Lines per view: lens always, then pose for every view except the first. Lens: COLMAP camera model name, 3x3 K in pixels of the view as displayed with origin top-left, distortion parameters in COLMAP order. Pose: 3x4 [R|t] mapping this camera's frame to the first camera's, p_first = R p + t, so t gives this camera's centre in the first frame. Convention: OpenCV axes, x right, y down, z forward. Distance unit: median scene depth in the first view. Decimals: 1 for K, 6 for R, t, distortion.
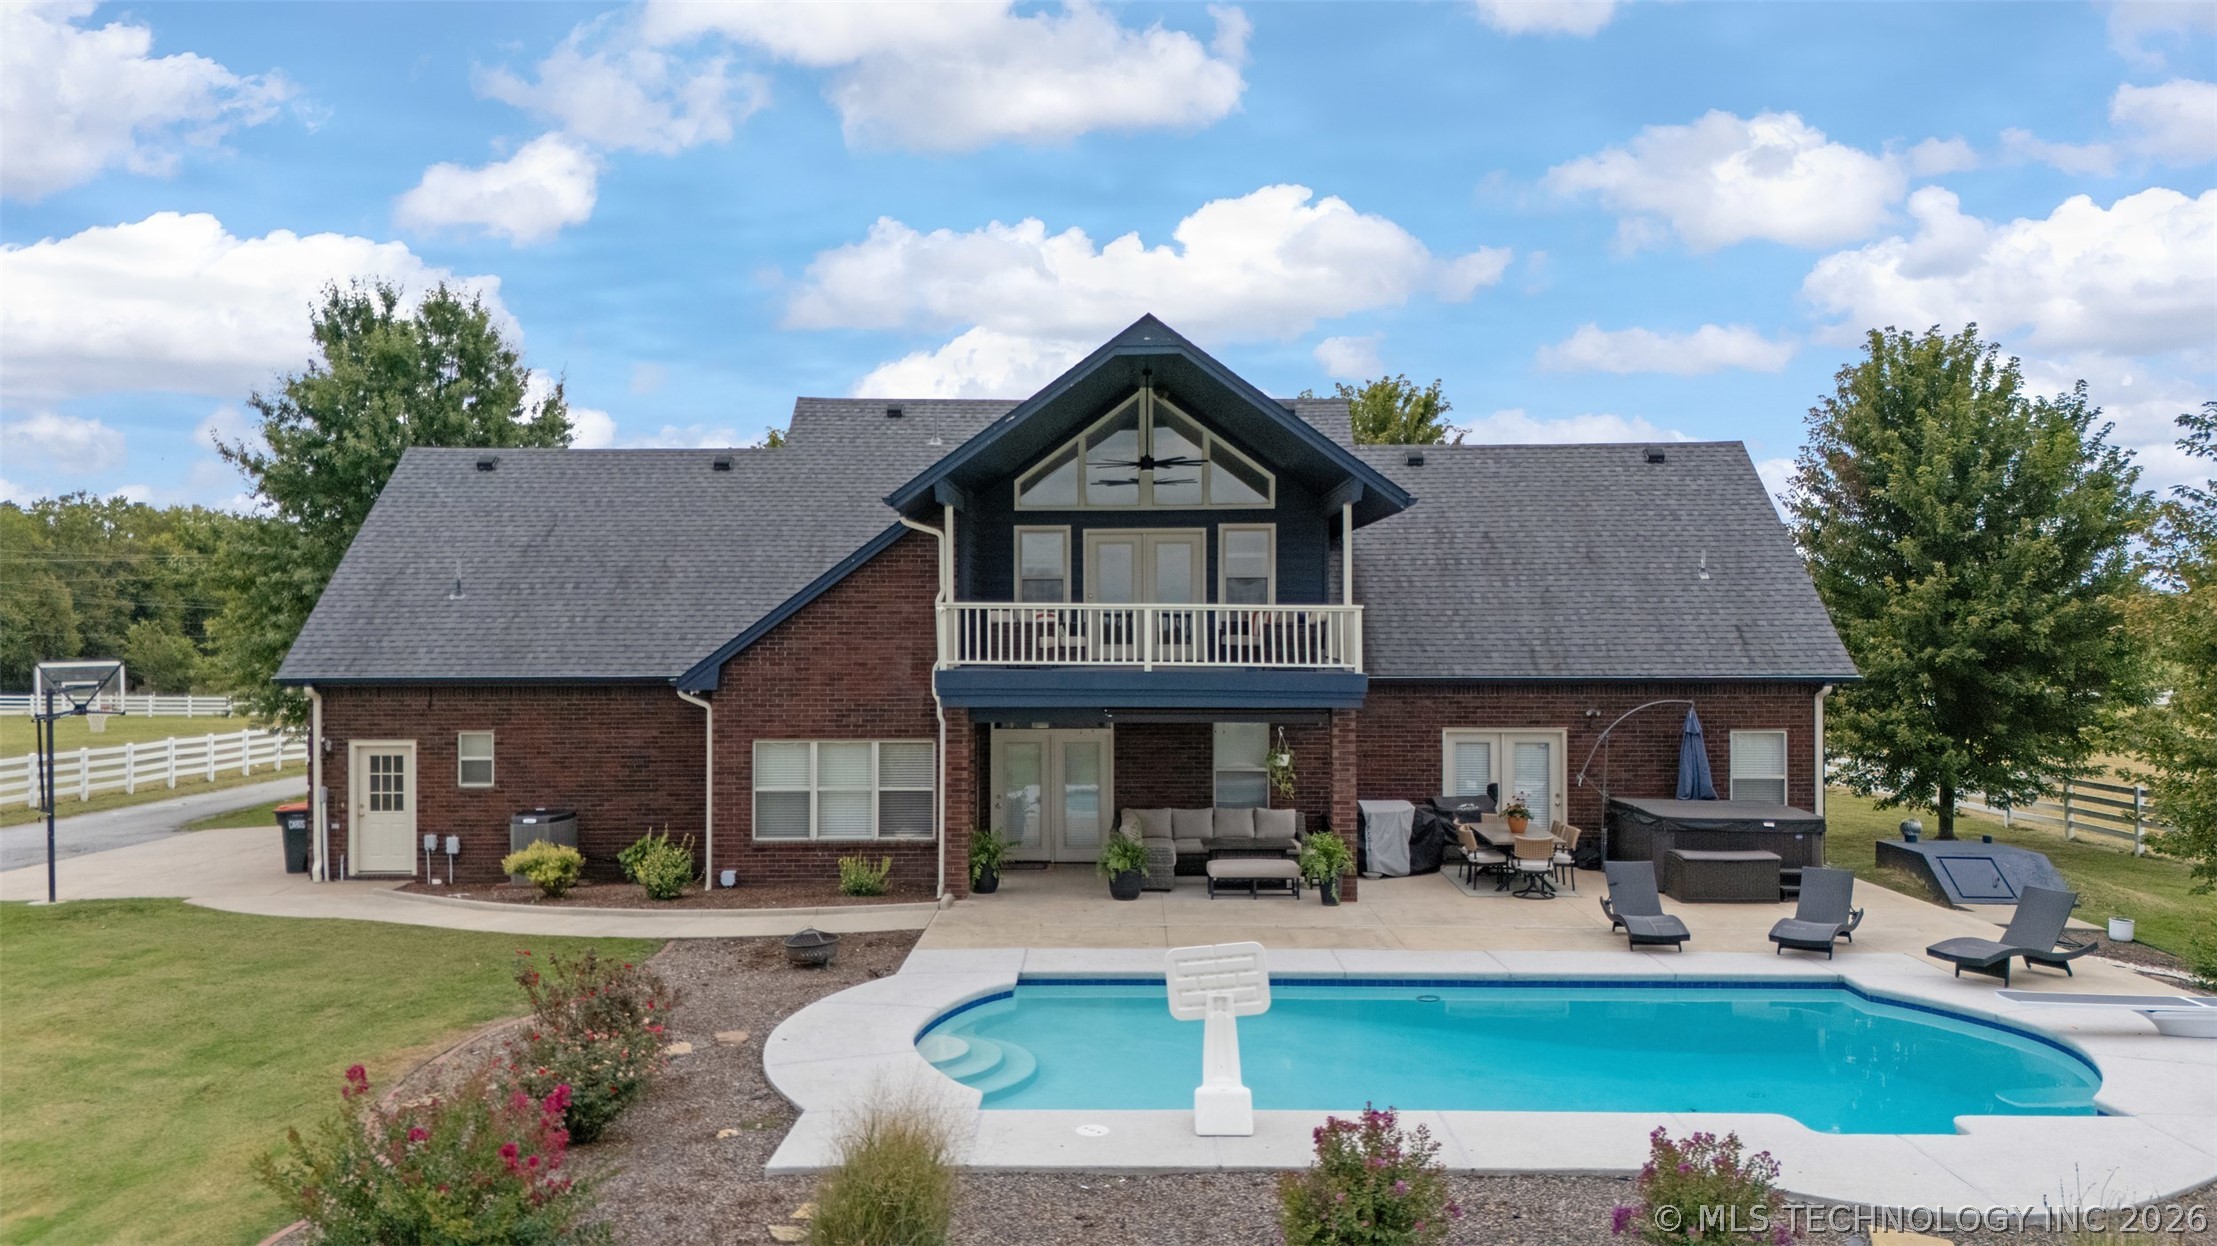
lens RADIAL K [[1616.1, 0, 1091.6], [0, 1616.1, 624.1], [0, 0, 1]] dist [0.109473, -0.211358]
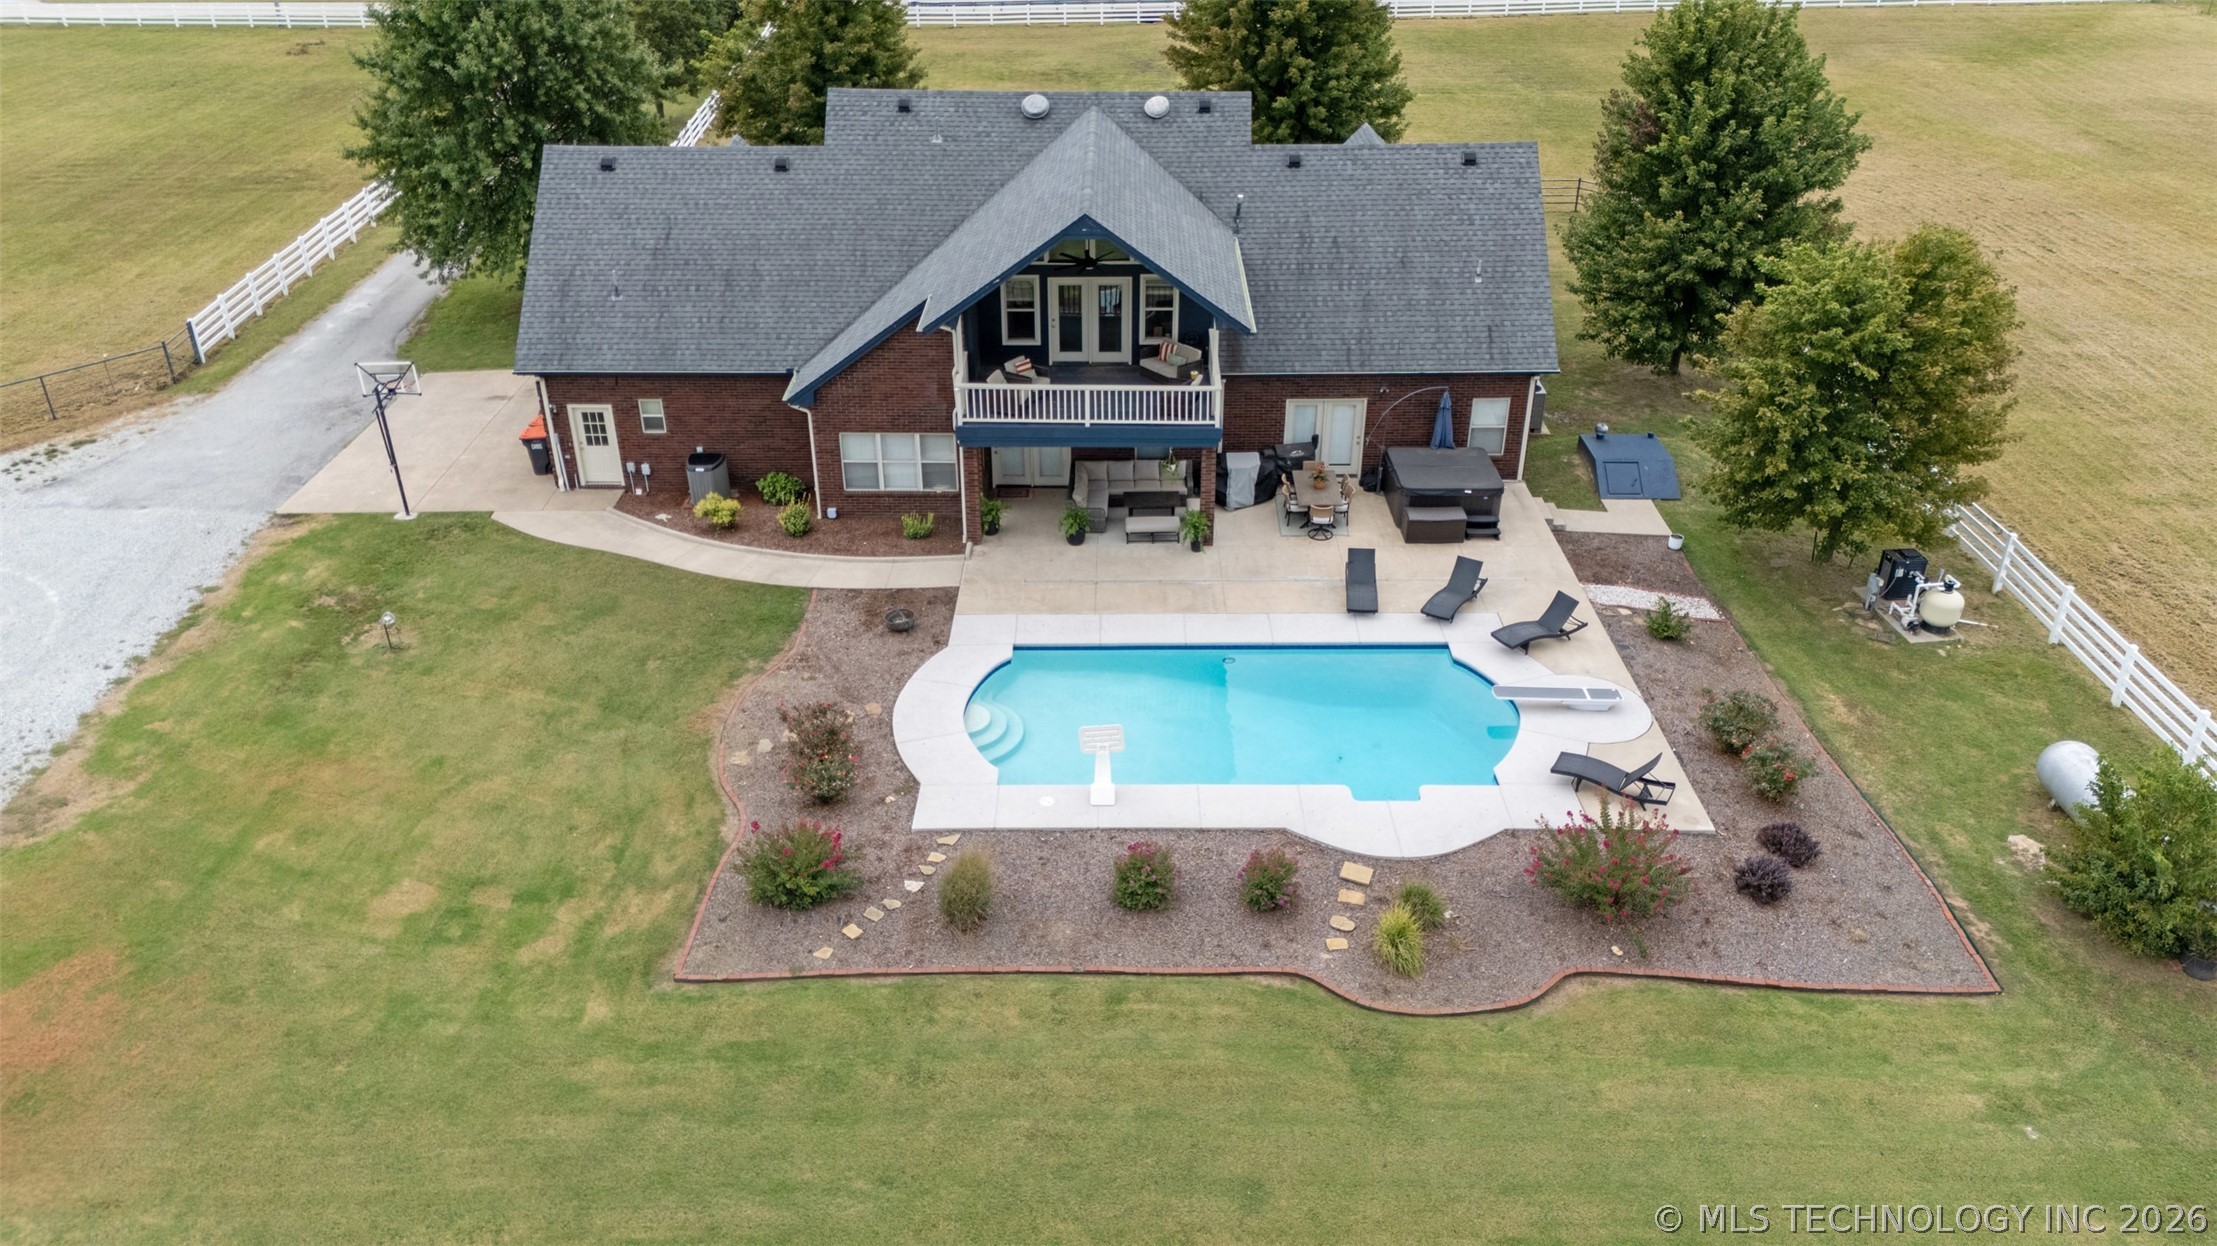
lens RADIAL K [[1626.9, 0, 1095.0], [0, 1626.9, 622.7], [0, 0, 1]] dist [0.087716, -0.097096]
pose [[0.999965, -0.008250, 0.001630, 0.033025], [0.006384, 0.870936, 0.491355, -0.516982], [-0.005474, -0.491327, 0.870958, -0.443249]]
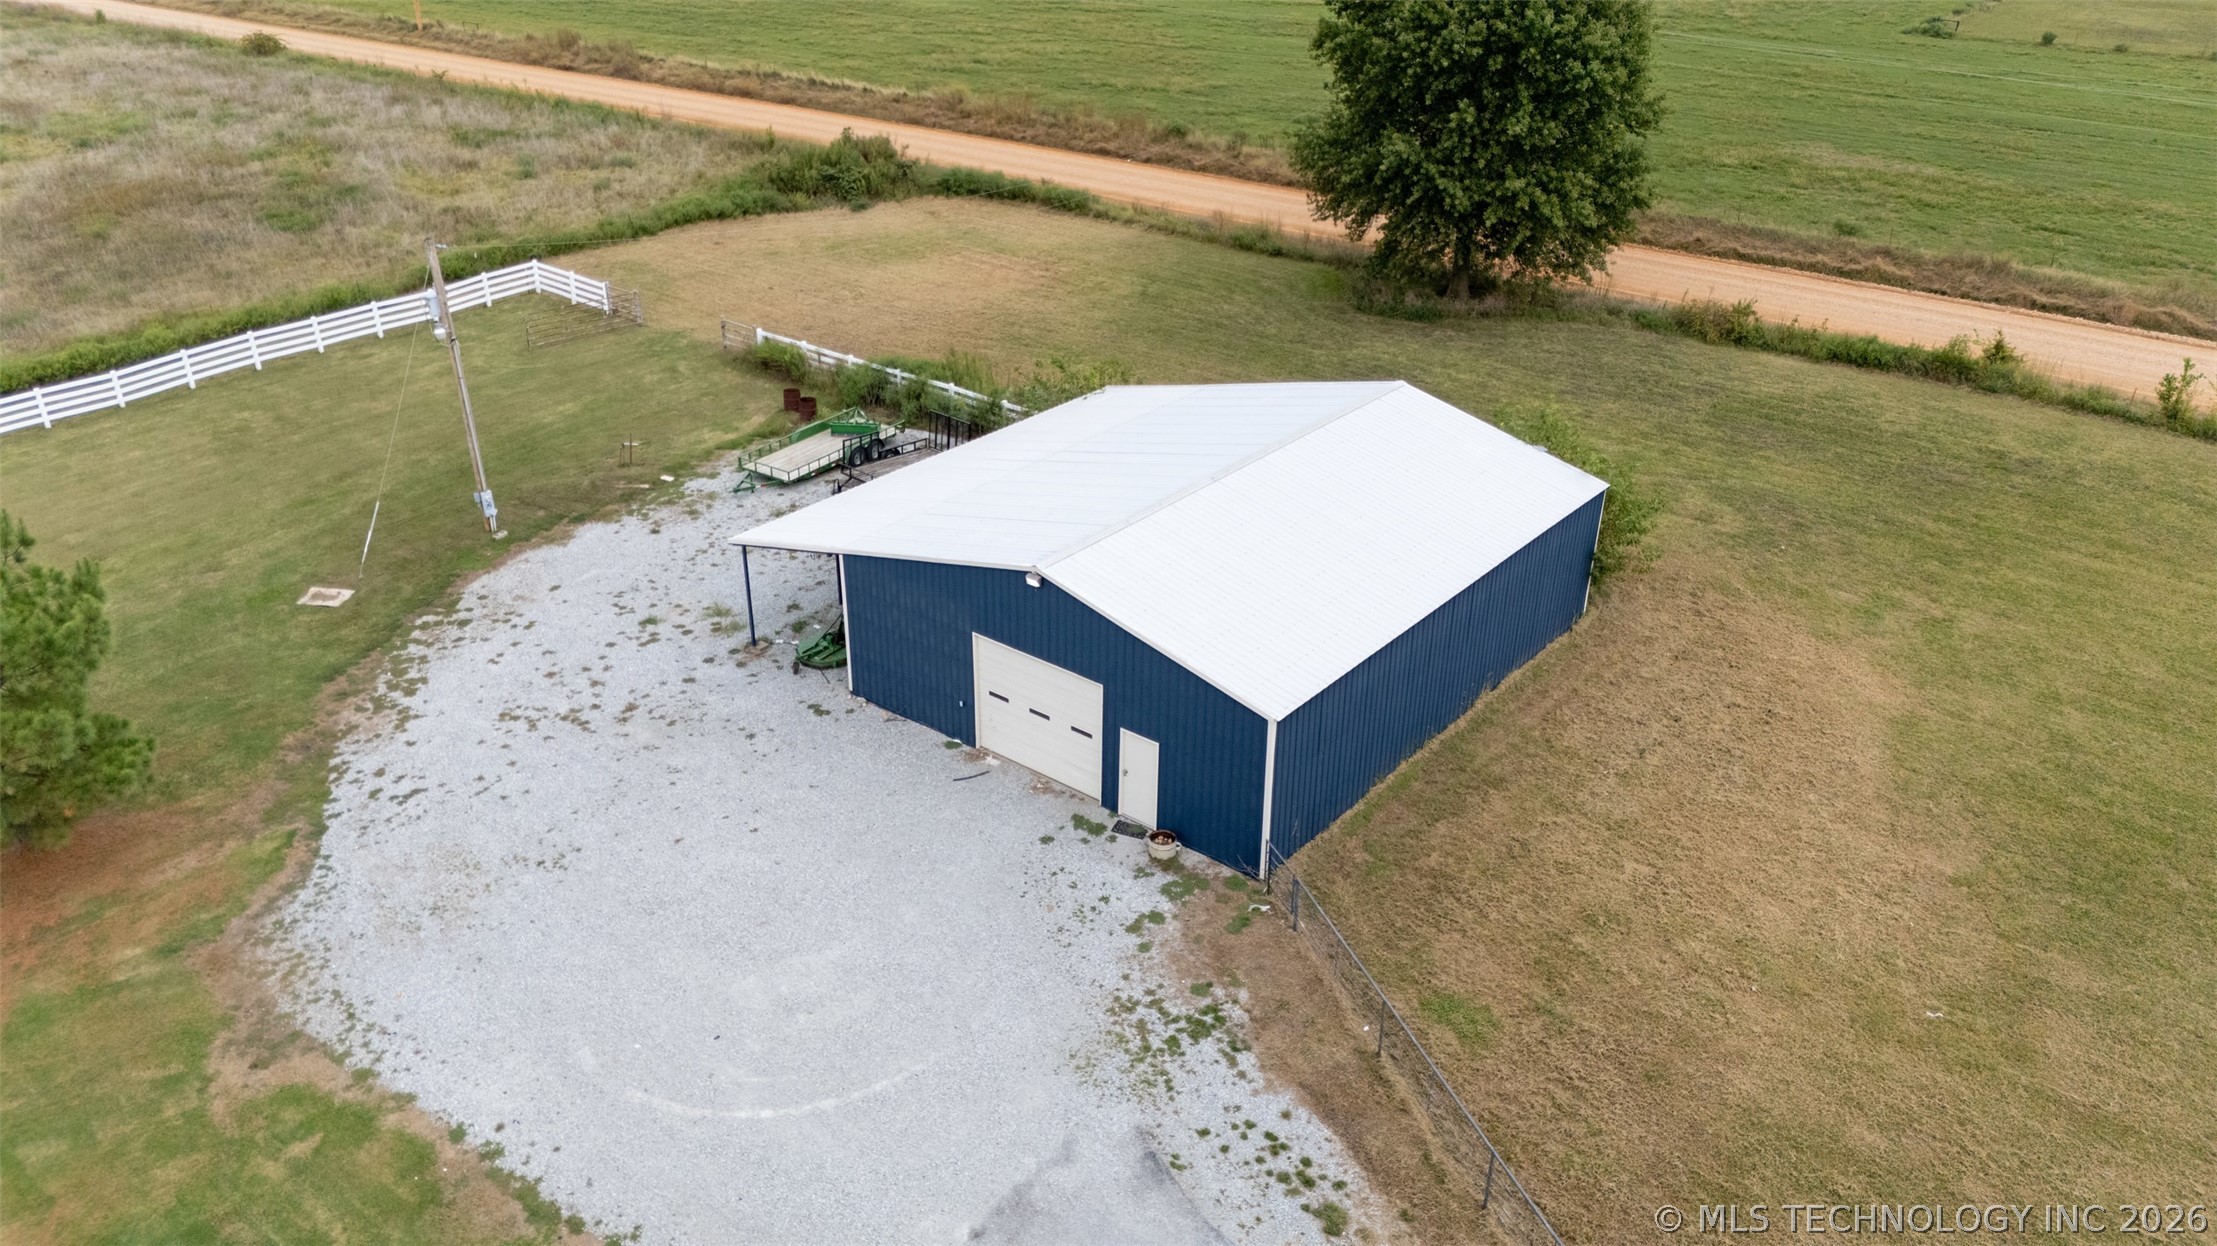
lens RADIAL K [[1626.9, 0, 1095.0], [0, 1626.9, 622.7], [0, 0, 1]] dist [0.087716, -0.097096]
pose [[-0.603242, 0.365676, -0.708788, -0.340503], [-0.003328, 0.887536, 0.460727, -0.644564], [0.797551, 0.280289, -0.534182, 1.512297]]
